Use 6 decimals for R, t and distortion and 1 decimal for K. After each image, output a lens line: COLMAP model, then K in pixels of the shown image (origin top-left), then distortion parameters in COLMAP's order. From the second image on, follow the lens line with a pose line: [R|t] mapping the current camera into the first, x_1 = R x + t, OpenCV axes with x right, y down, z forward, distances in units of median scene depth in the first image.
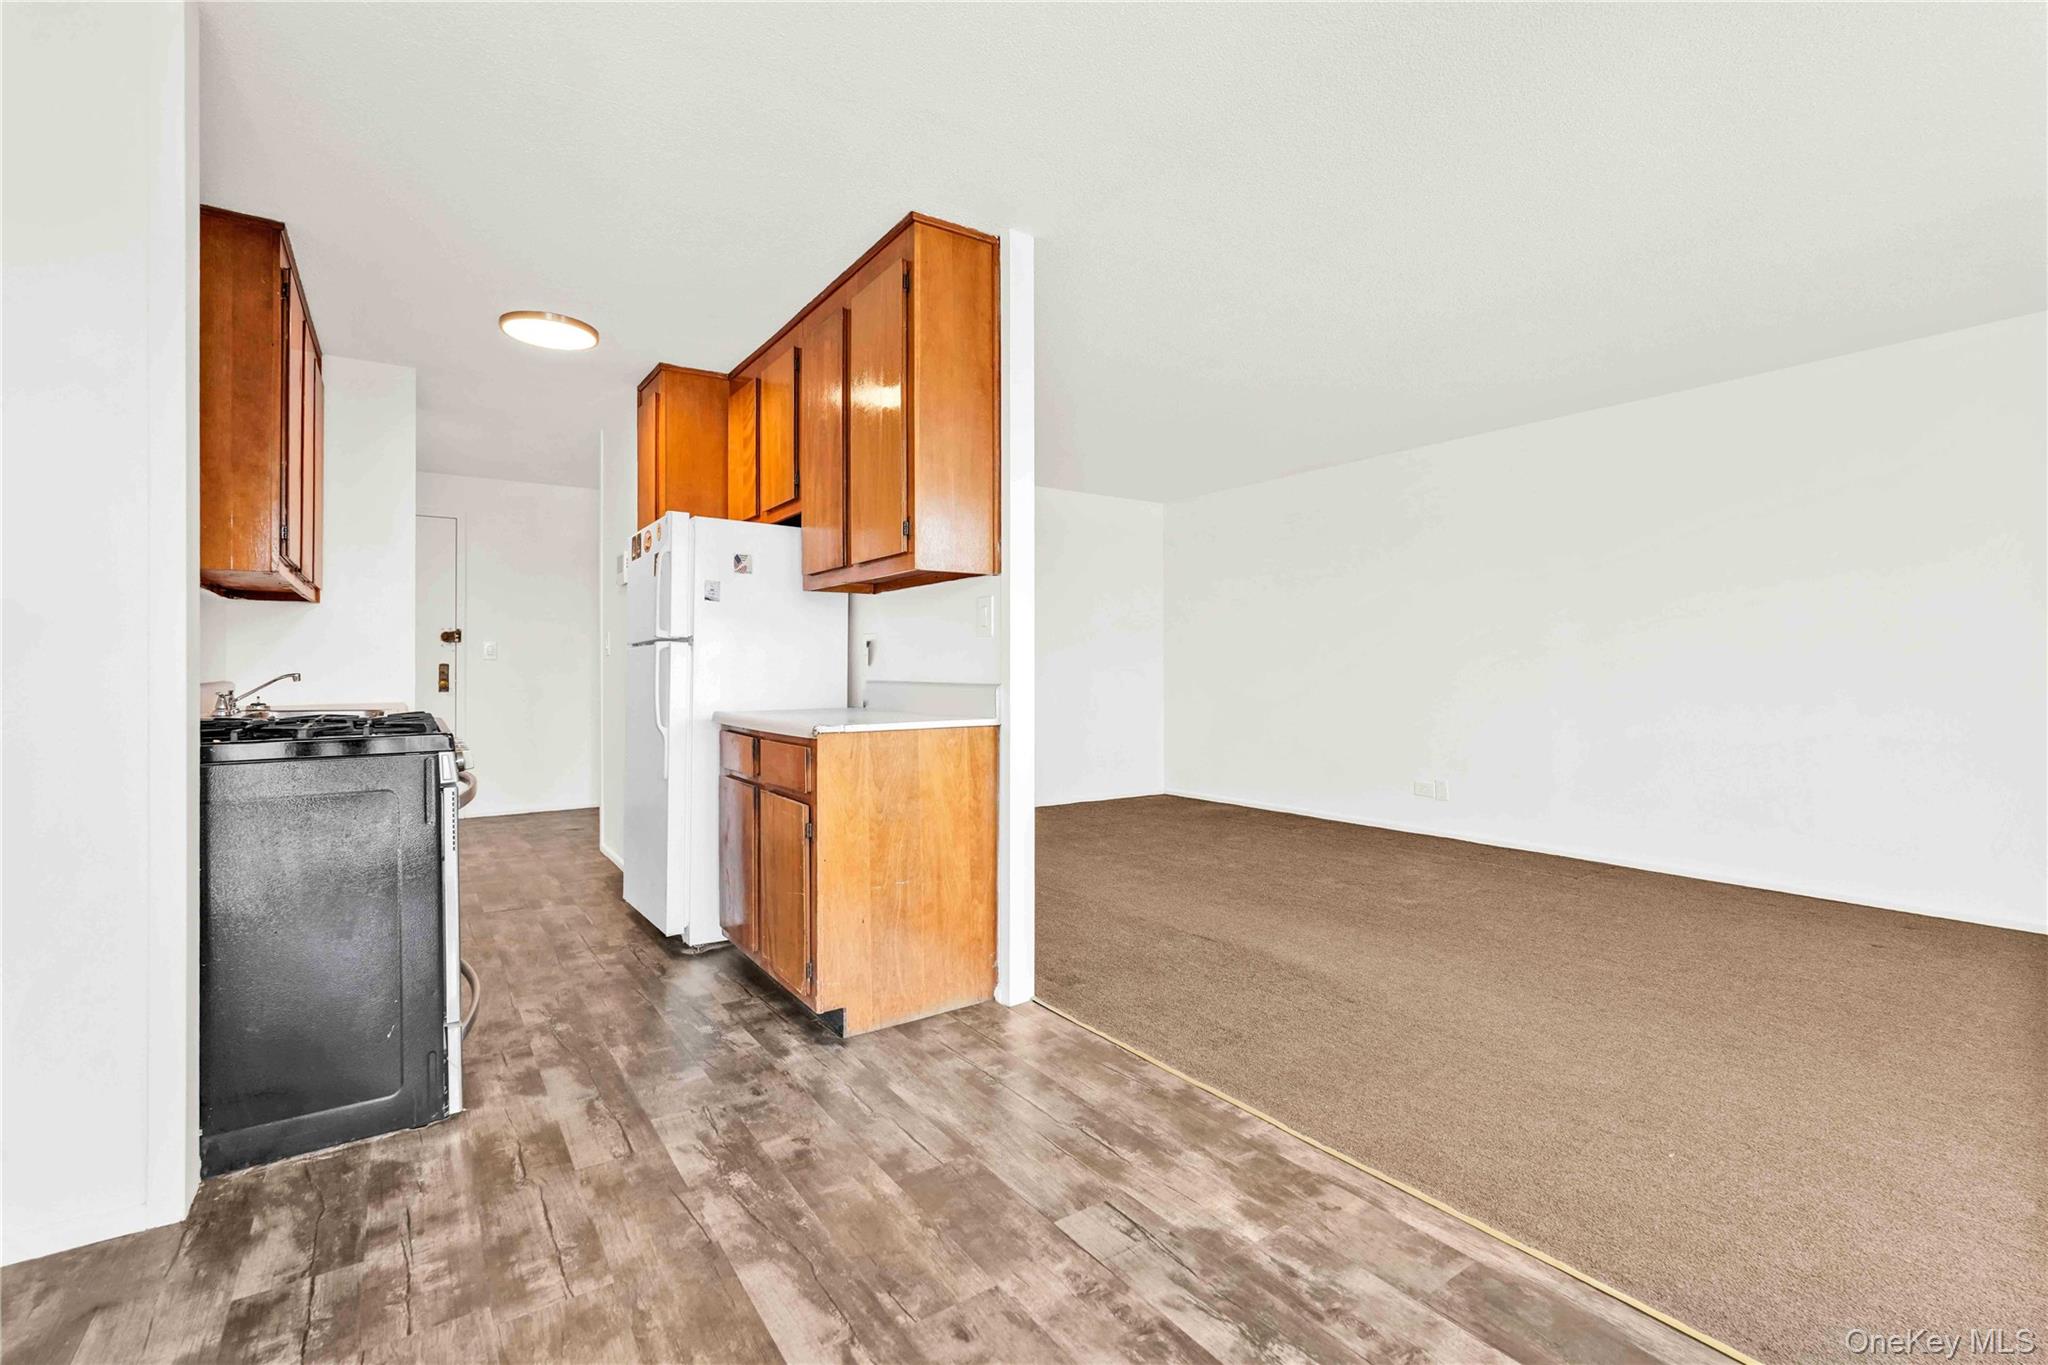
lens RADIAL K [[917.8, 0, 1015.8], [0, 917.8, 680.4], [0, 0, 1]] dist [-0.000569, -0.000228]
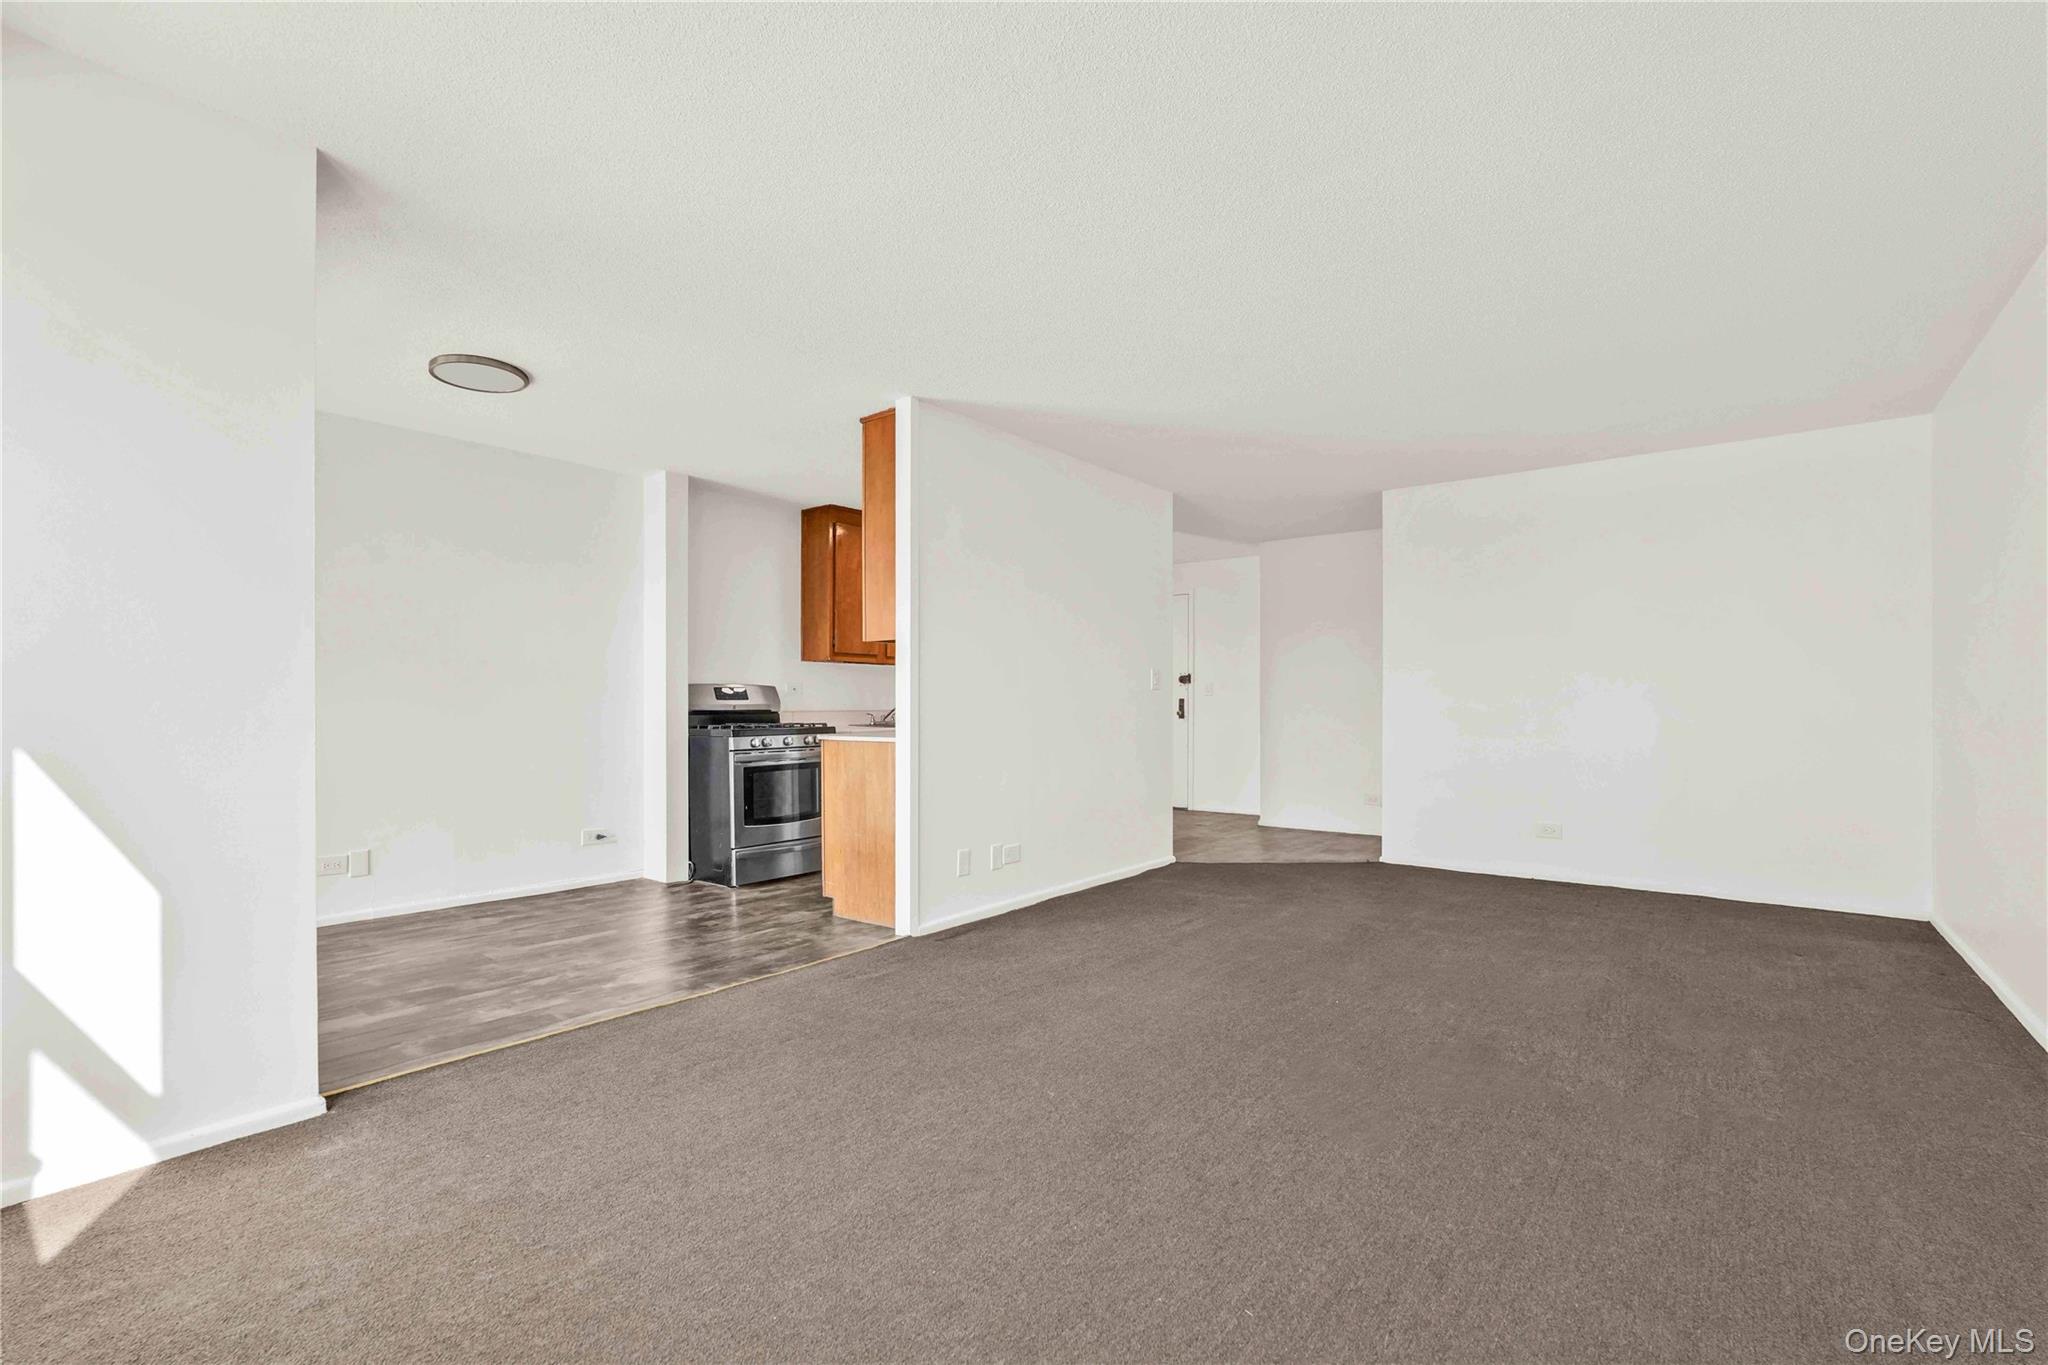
lens RADIAL K [[917.8, 0, 1015.8], [0, 917.8, 680.4], [0, 0, 1]] dist [-0.000569, -0.000228]
pose [[0.280845, -0.023066, -0.959476, 1.670972], [-0.007096, 0.999634, -0.026109, -0.017999], [0.959727, 0.014141, 0.280579, 0.867912]]
